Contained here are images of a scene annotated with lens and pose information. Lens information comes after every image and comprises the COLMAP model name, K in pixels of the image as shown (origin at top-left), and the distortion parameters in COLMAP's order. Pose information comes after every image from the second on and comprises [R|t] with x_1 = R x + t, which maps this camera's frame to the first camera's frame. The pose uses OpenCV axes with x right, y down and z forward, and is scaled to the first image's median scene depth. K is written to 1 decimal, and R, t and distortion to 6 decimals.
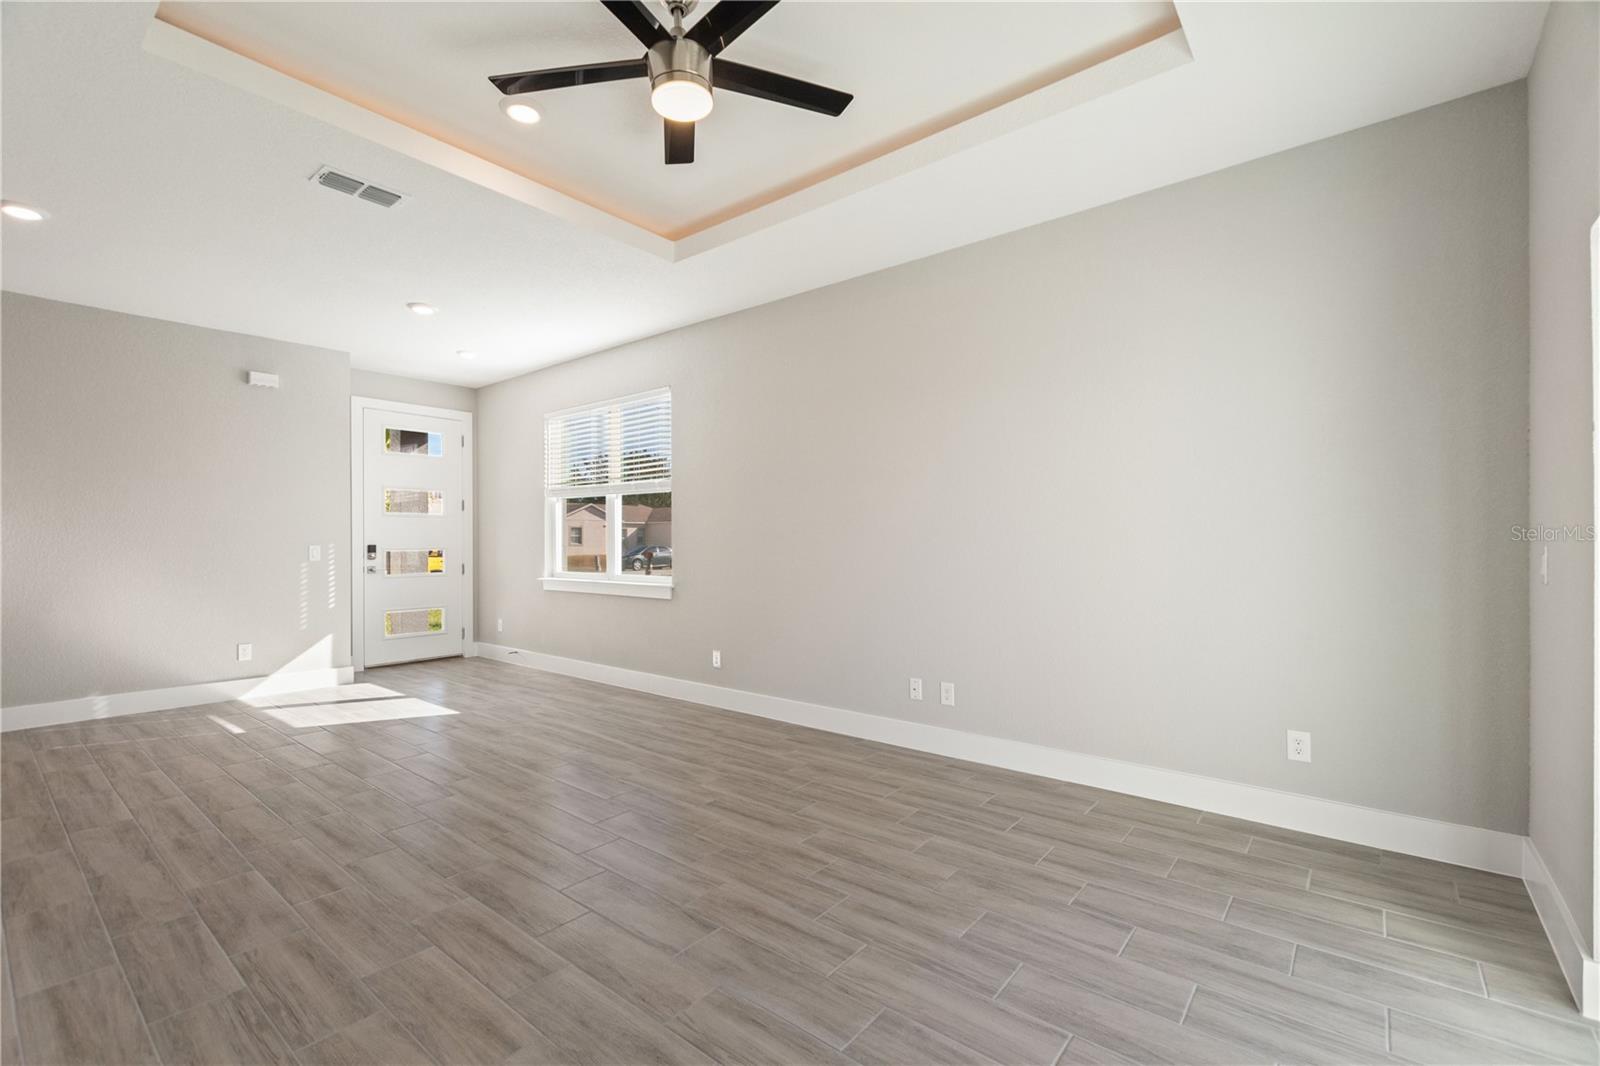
lens RADIAL K [[692.4, 0, 803.9], [0, 692.4, 543.5], [0, 0, 1]] dist [0.001479, -0.000975]
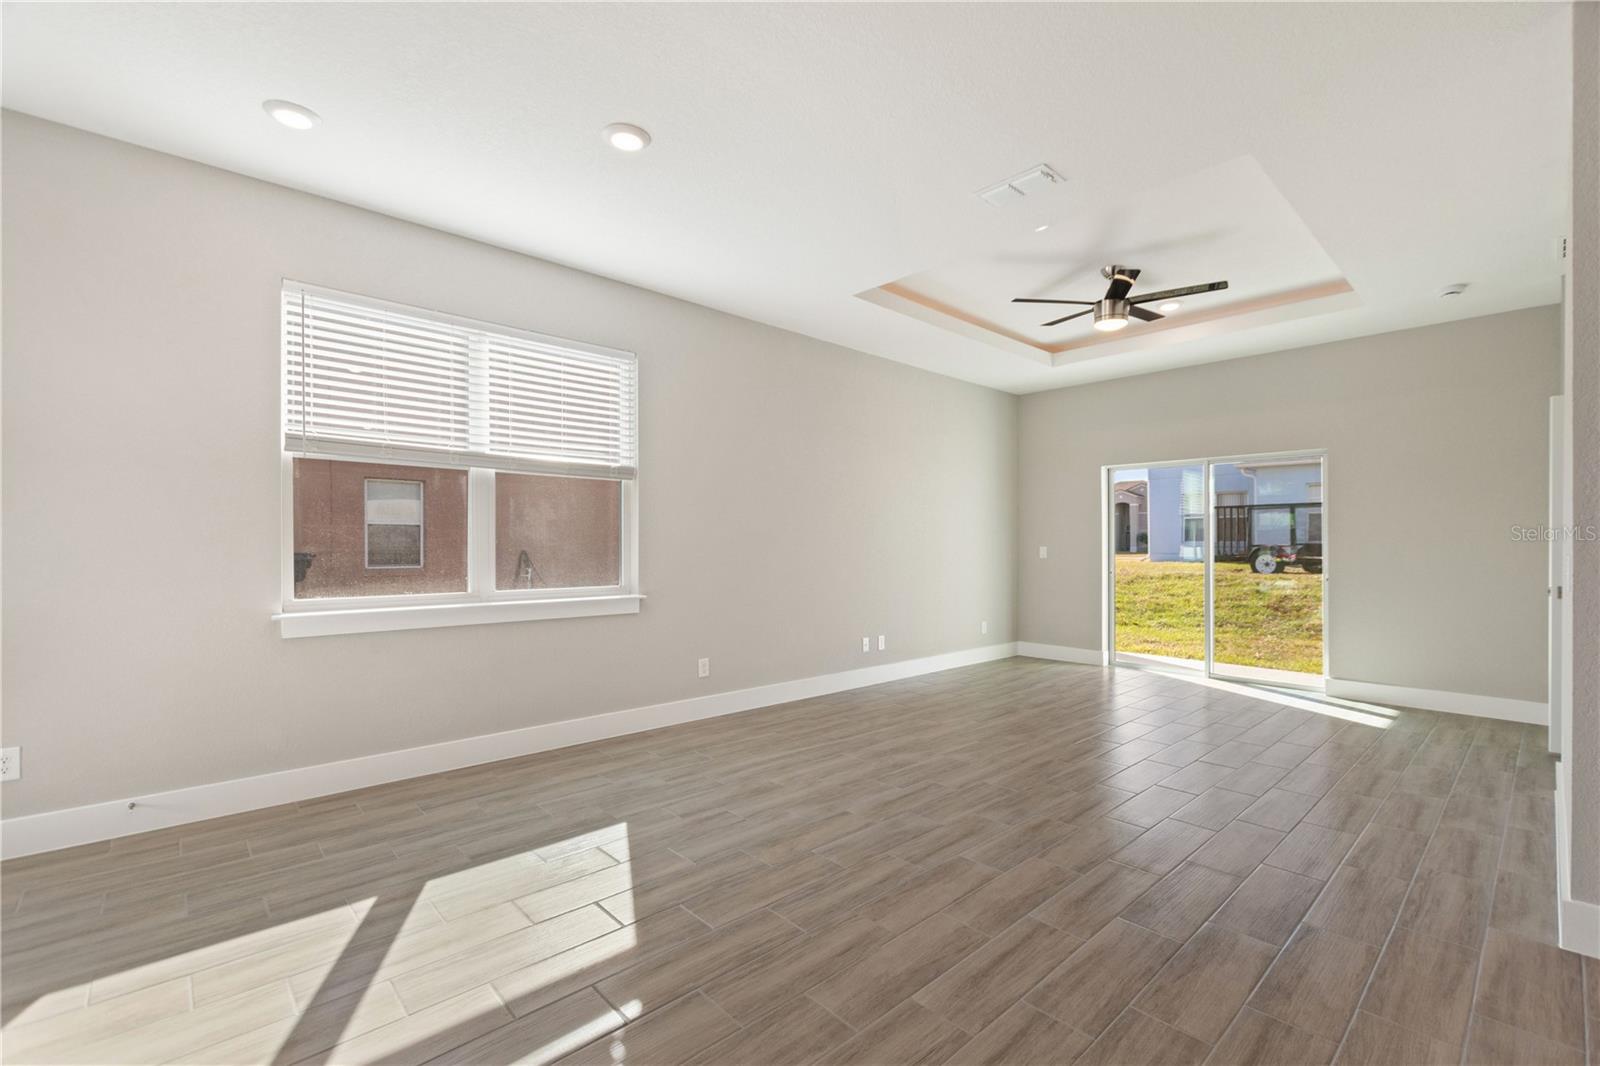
lens RADIAL K [[692.4, 0, 803.9], [0, 692.4, 543.5], [0, 0, 1]] dist [0.001479, -0.000975]
pose [[0.145234, 0.003266, 0.989392, -1.449789], [-0.002213, 0.999993, -0.002976, -0.000685], [-0.989395, -0.001757, 0.145240, 1.012771]]
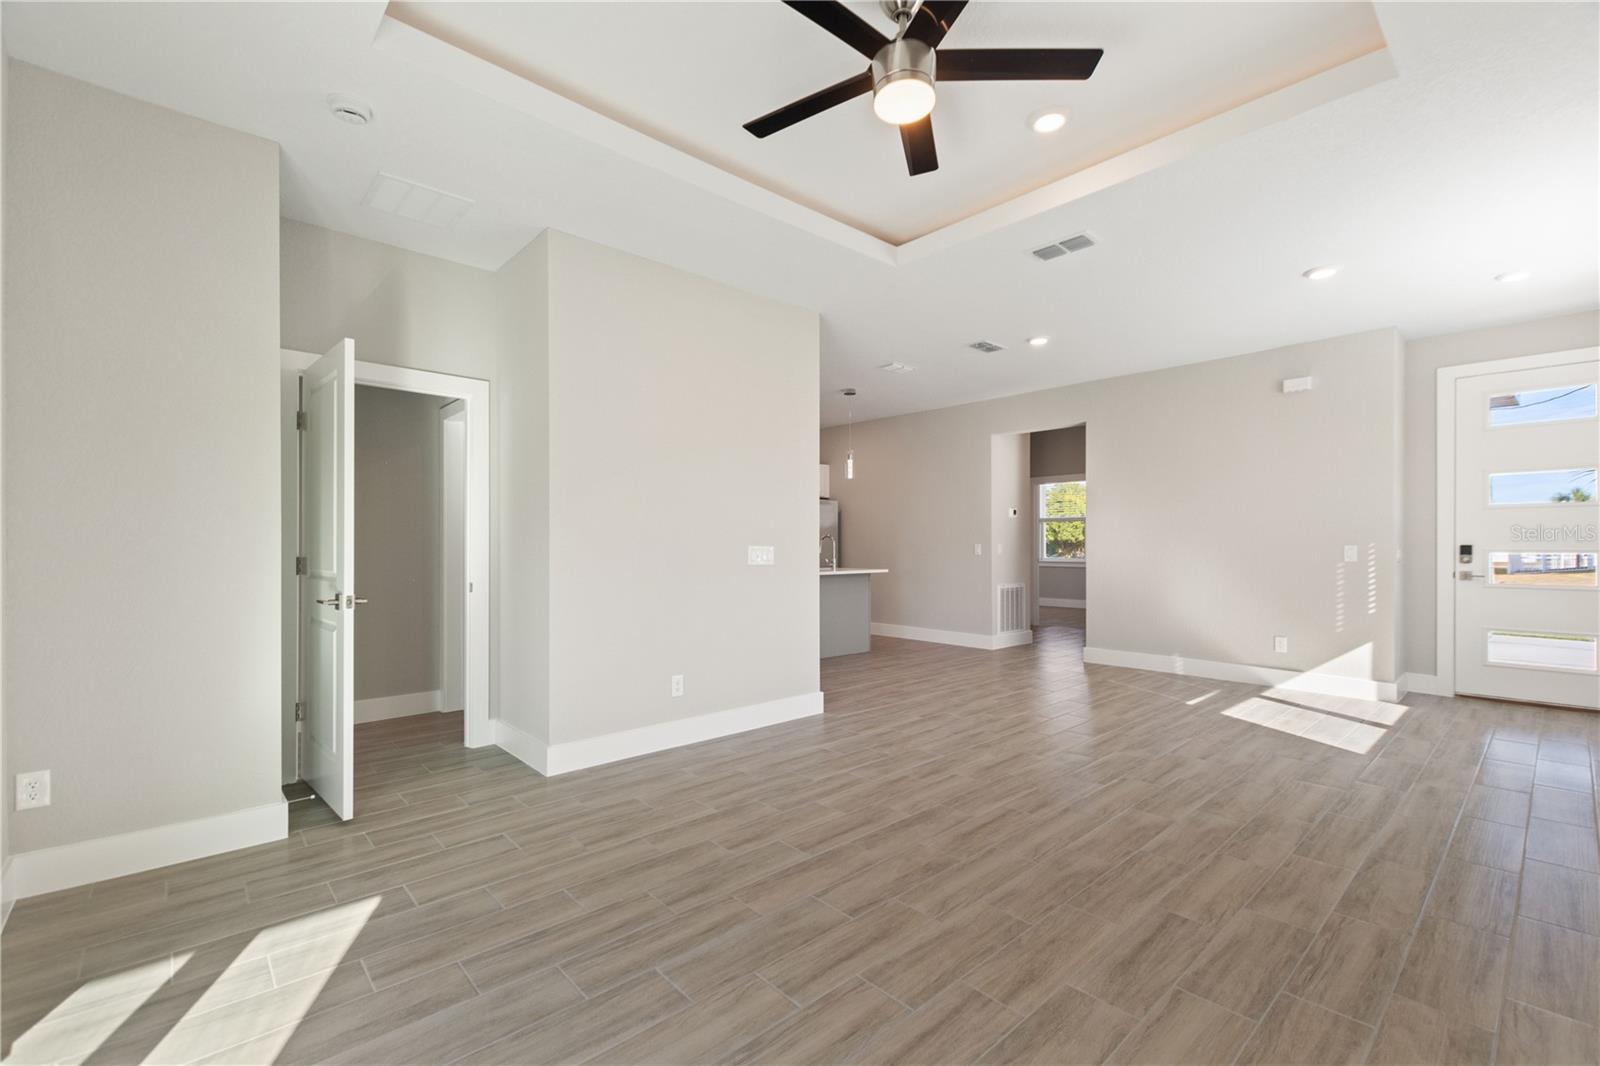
lens RADIAL K [[692.4, 0, 803.9], [0, 692.4, 543.5], [0, 0, 1]] dist [0.001479, -0.000975]
pose [[-0.151036, 0.003159, -0.988523, 0.534753], [-0.001869, 0.999992, 0.003481, -0.001943], [0.988527, 0.002373, -0.151029, 0.642006]]
